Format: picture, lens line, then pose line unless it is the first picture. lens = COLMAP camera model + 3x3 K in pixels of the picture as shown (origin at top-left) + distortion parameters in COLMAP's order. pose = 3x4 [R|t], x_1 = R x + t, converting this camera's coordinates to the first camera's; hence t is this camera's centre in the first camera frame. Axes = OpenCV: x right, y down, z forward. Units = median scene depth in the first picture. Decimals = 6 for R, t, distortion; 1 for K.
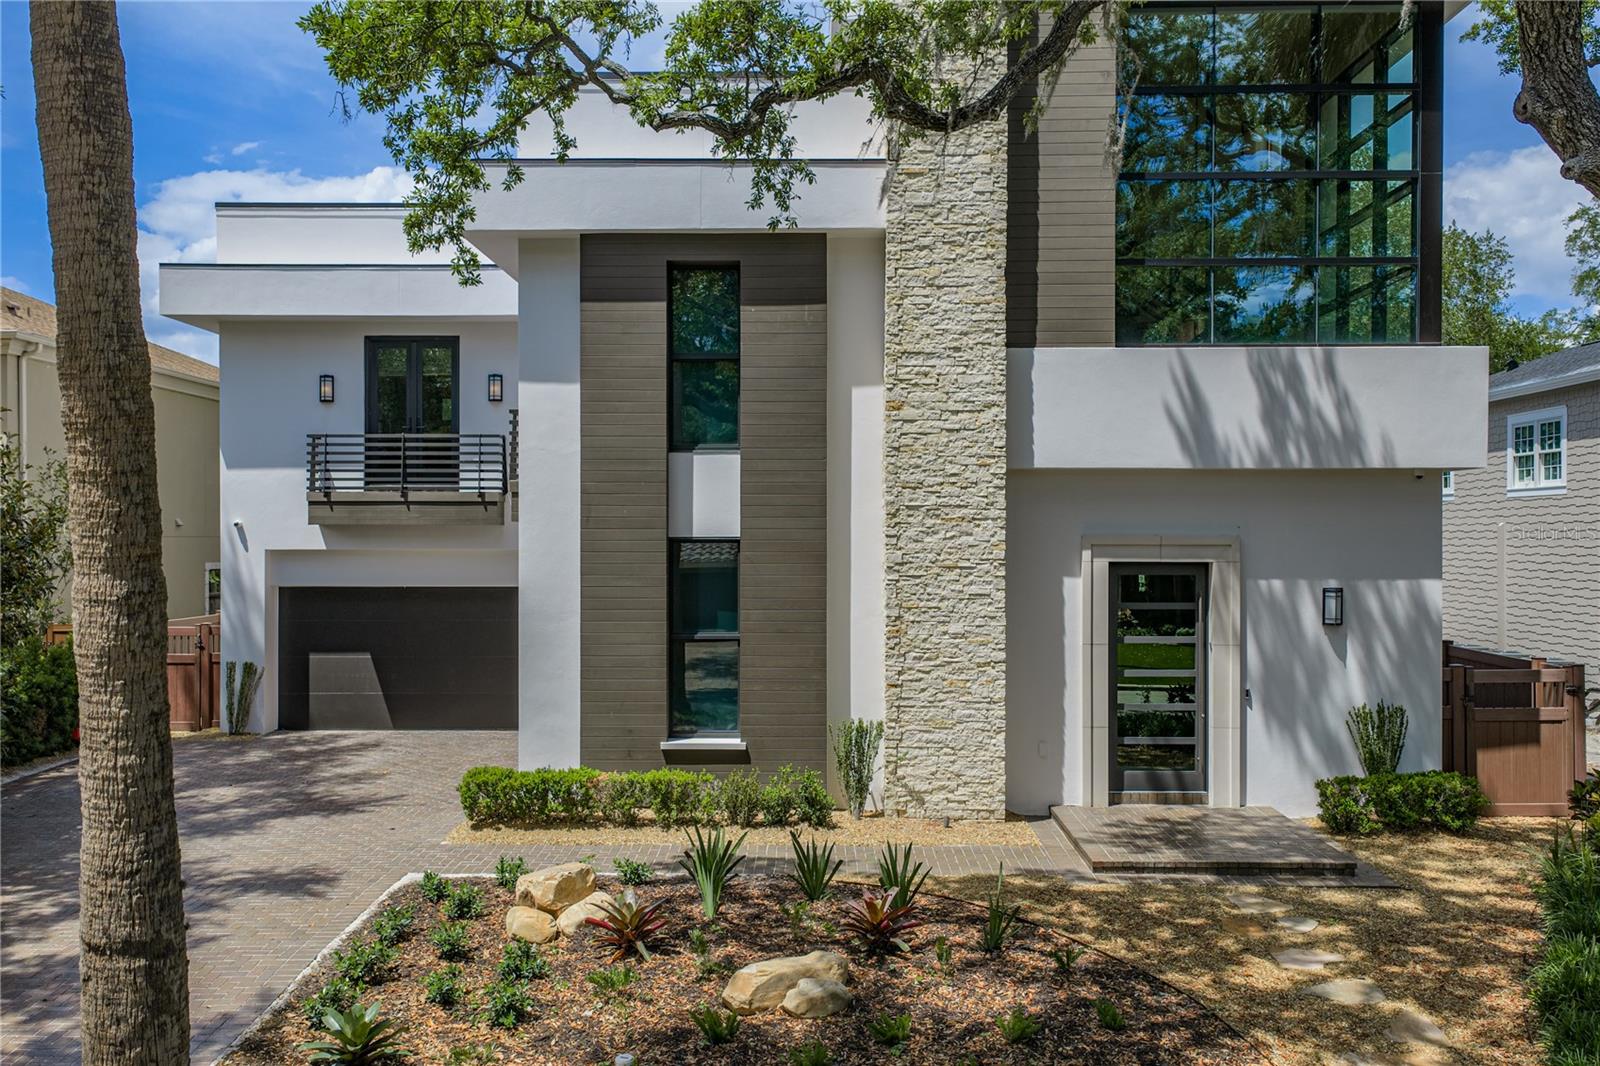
lens RADIAL K [[1323.6, 0, 800.0], [0, 1323.6, 533.0], [0, 0, 1]] dist [0.024714, -0.004726]
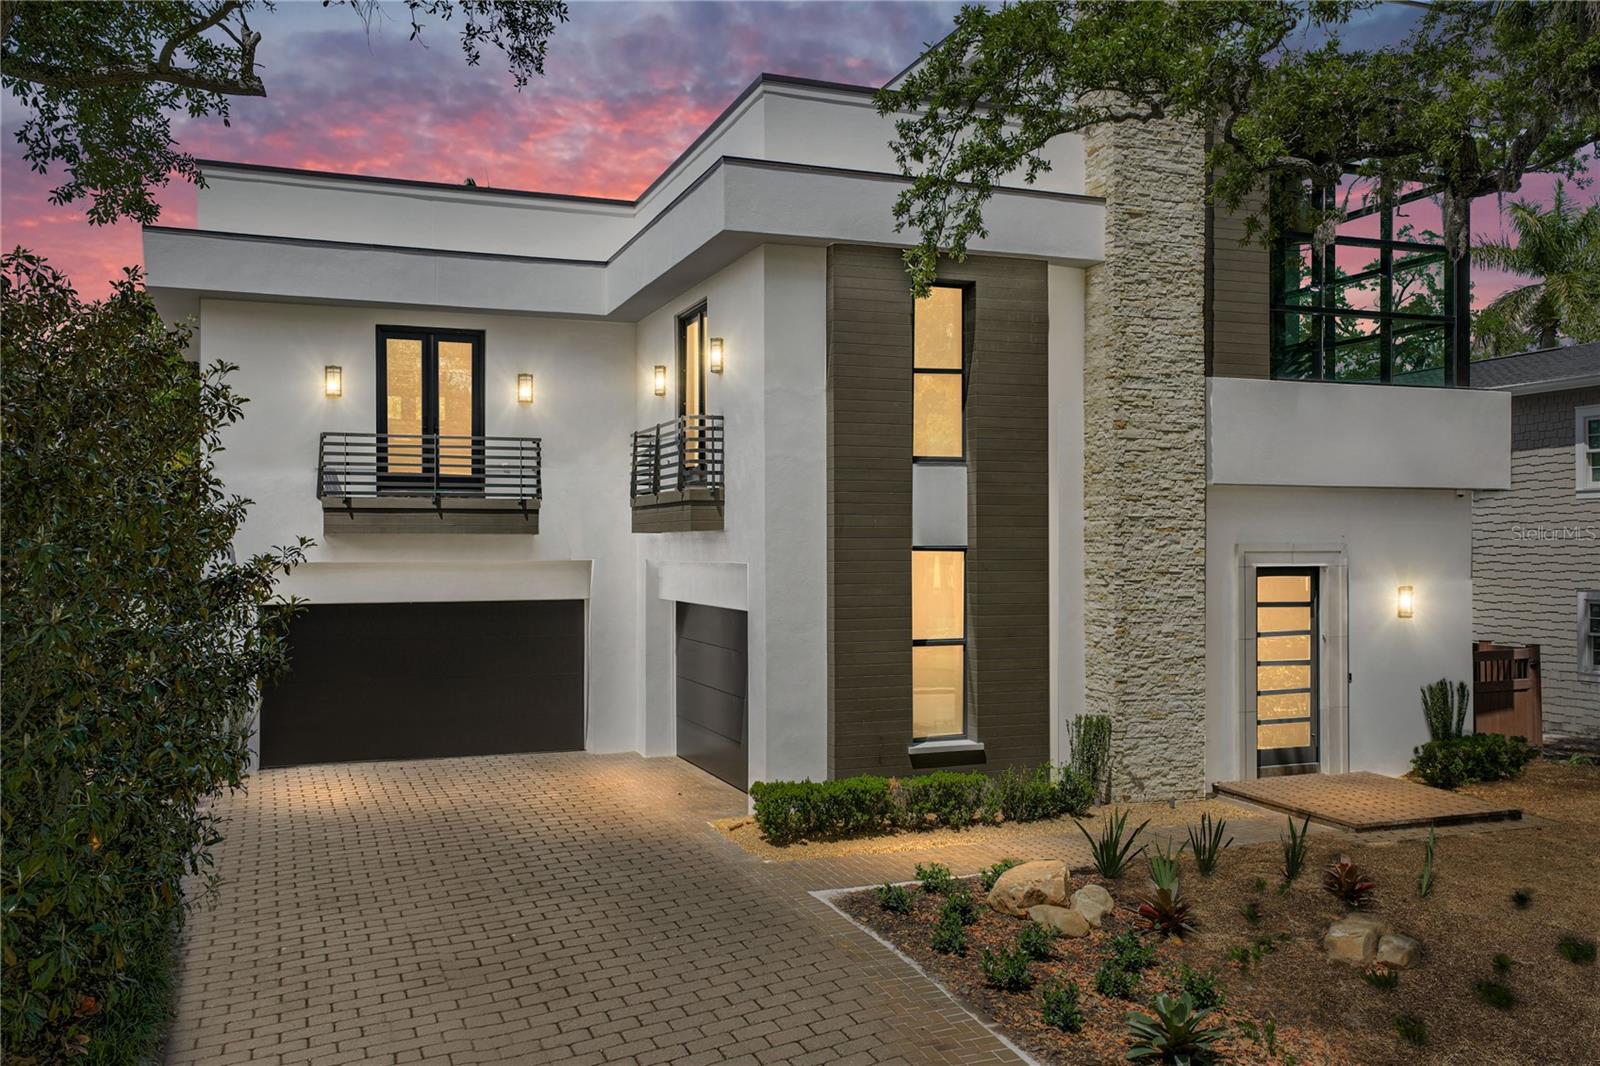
lens RADIAL K [[1323.6, 0, 800.0], [0, 1323.6, 533.0], [0, 0, 1]] dist [0.024714, -0.004726]
pose [[0.928745, 0.000634, 0.370719, -0.577739], [0.002084, 0.999974, -0.006929, -0.000174], [-0.370714, 0.007208, 0.928719, 0.084966]]
